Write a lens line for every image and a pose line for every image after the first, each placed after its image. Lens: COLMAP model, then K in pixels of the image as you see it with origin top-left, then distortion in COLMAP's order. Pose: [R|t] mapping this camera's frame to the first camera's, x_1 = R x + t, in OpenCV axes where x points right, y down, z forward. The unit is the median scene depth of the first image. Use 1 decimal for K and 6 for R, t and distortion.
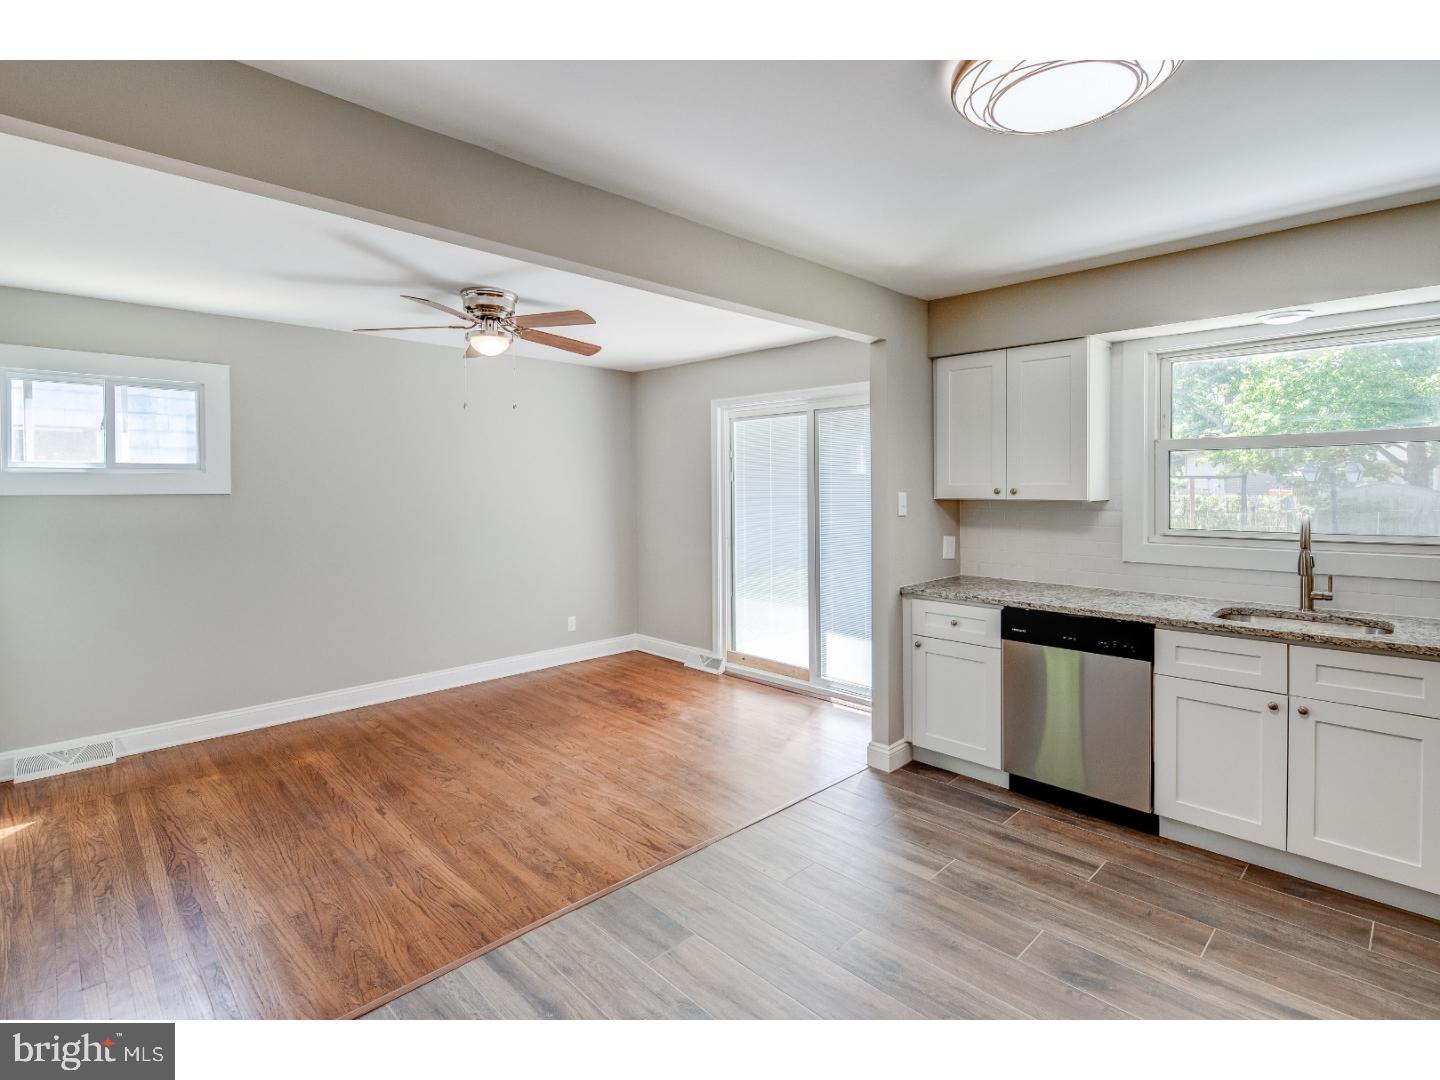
lens RADIAL K [[697.1, 0, 721.4], [0, 697.1, 513.5], [0, 0, 1]] dist [0.000018, -0.001571]
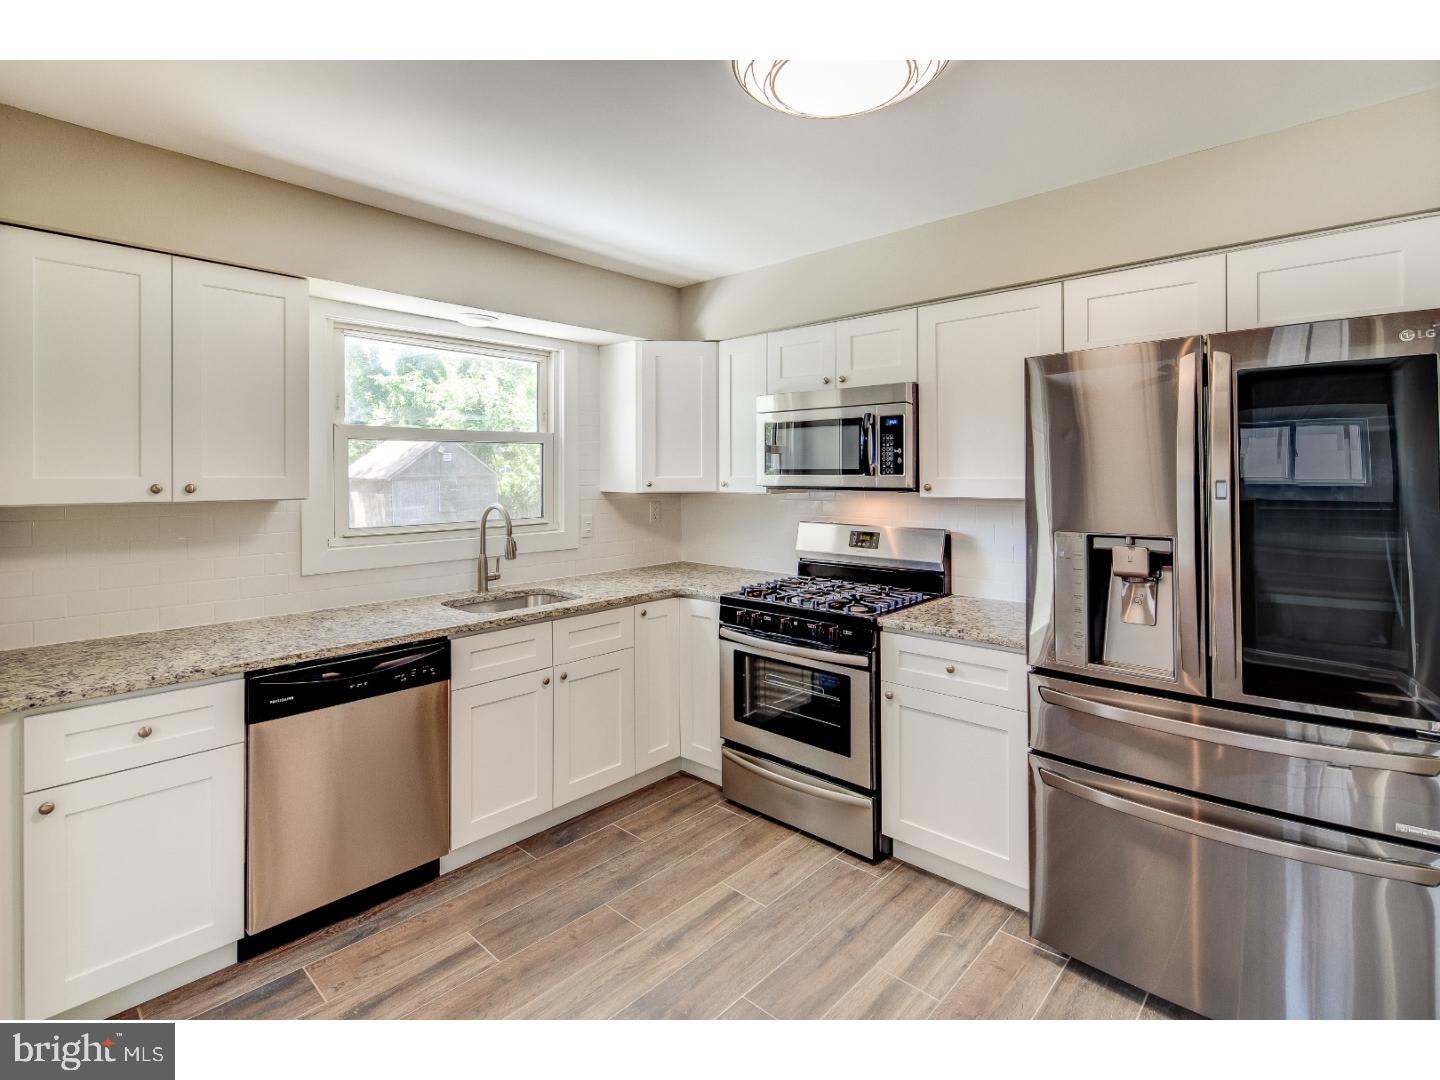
lens RADIAL K [[697.1, 0, 708.2], [0, 697.1, 476.2], [0, 0, 1]] dist [0.000018, -0.001571]
pose [[-0.033574, 0.001784, 0.999435, -0.210654], [0.042382, 0.999101, -0.000360, -0.021805], [-0.998537, 0.042346, -0.033620, 0.537212]]
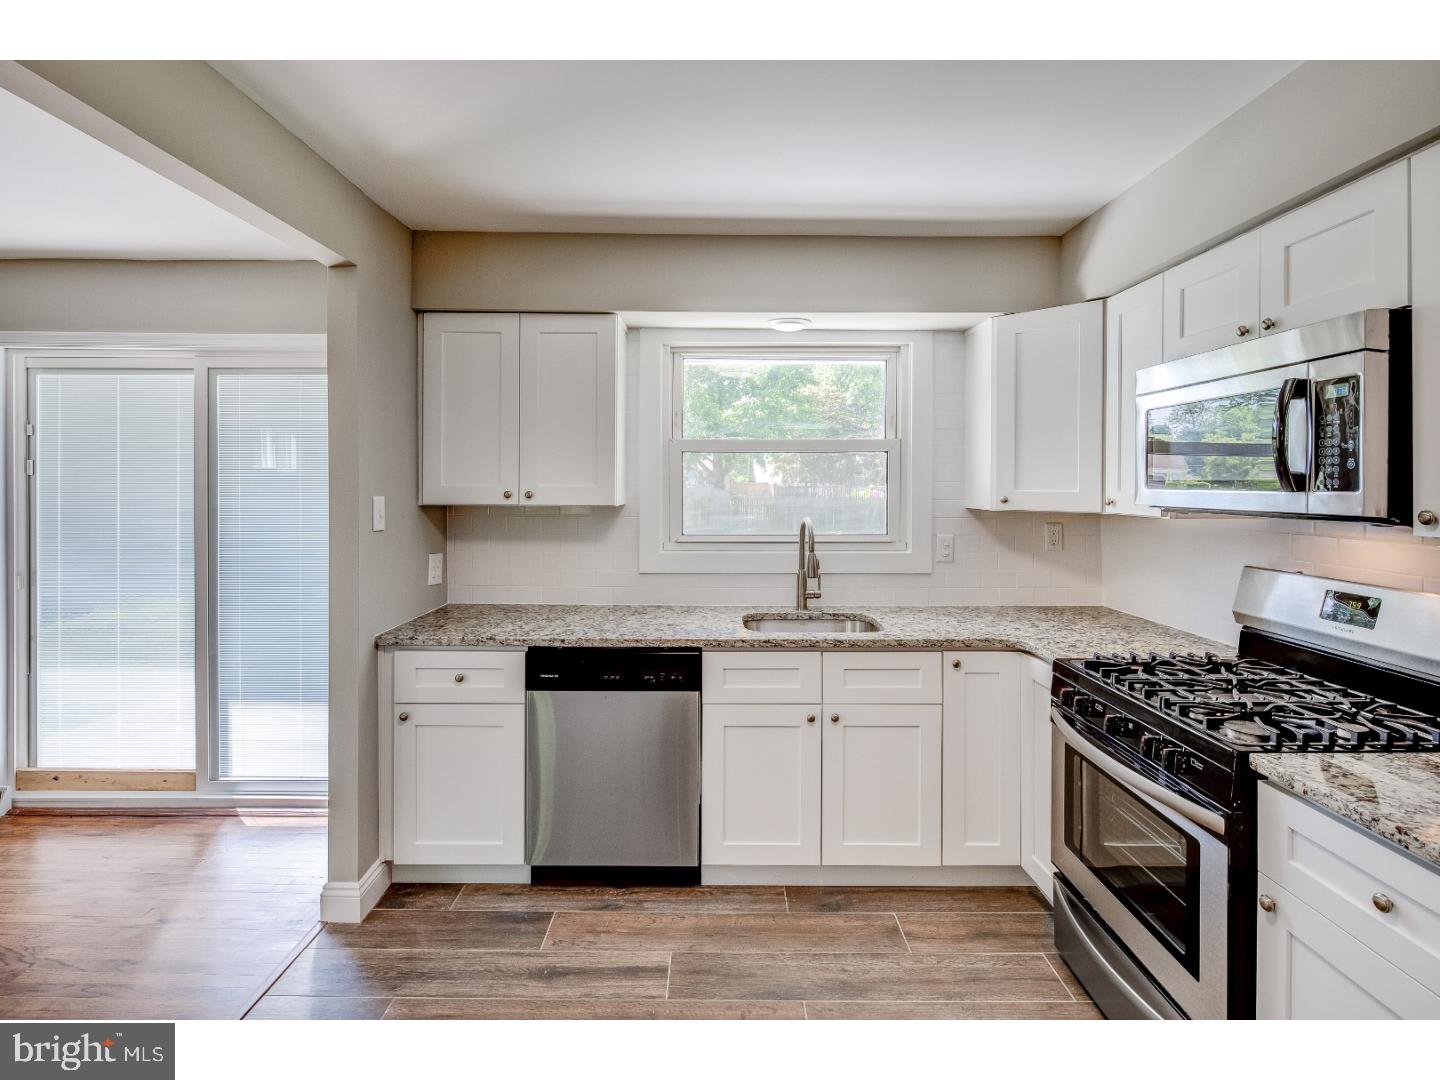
lens RADIAL K [[697.1, 0, 716.5], [0, 697.1, 486.9], [0, 0, 1]] dist [0.000018, -0.001571]
pose [[0.703675, 0.006643, 0.710491, 0.008313], [0.019662, 0.999391, -0.028817, -0.012969], [-0.710250, 0.034248, 0.703116, 0.280887]]
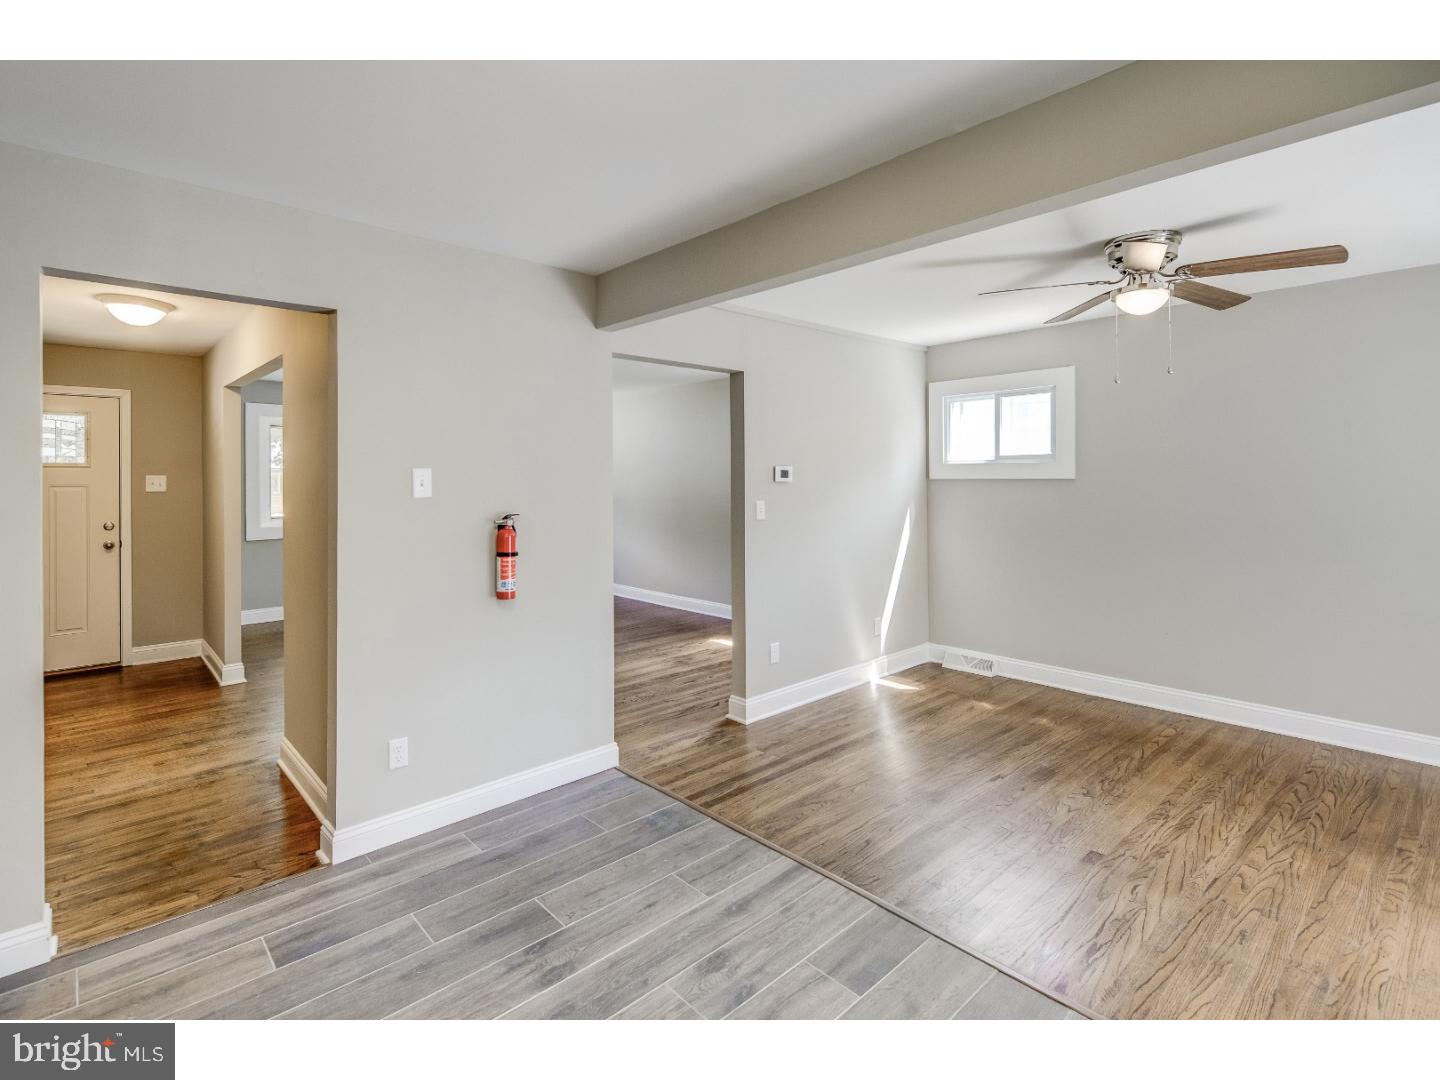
lens RADIAL K [[697.1, 0, 714.5], [0, 697.1, 485.0], [0, 0, 1]] dist [0.000018, -0.001571]
pose [[-0.035980, 0.014200, -0.999252, 0.508780], [-0.028032, 0.999491, 0.015213, -0.021046], [0.998959, 0.028559, -0.035563, 0.519602]]
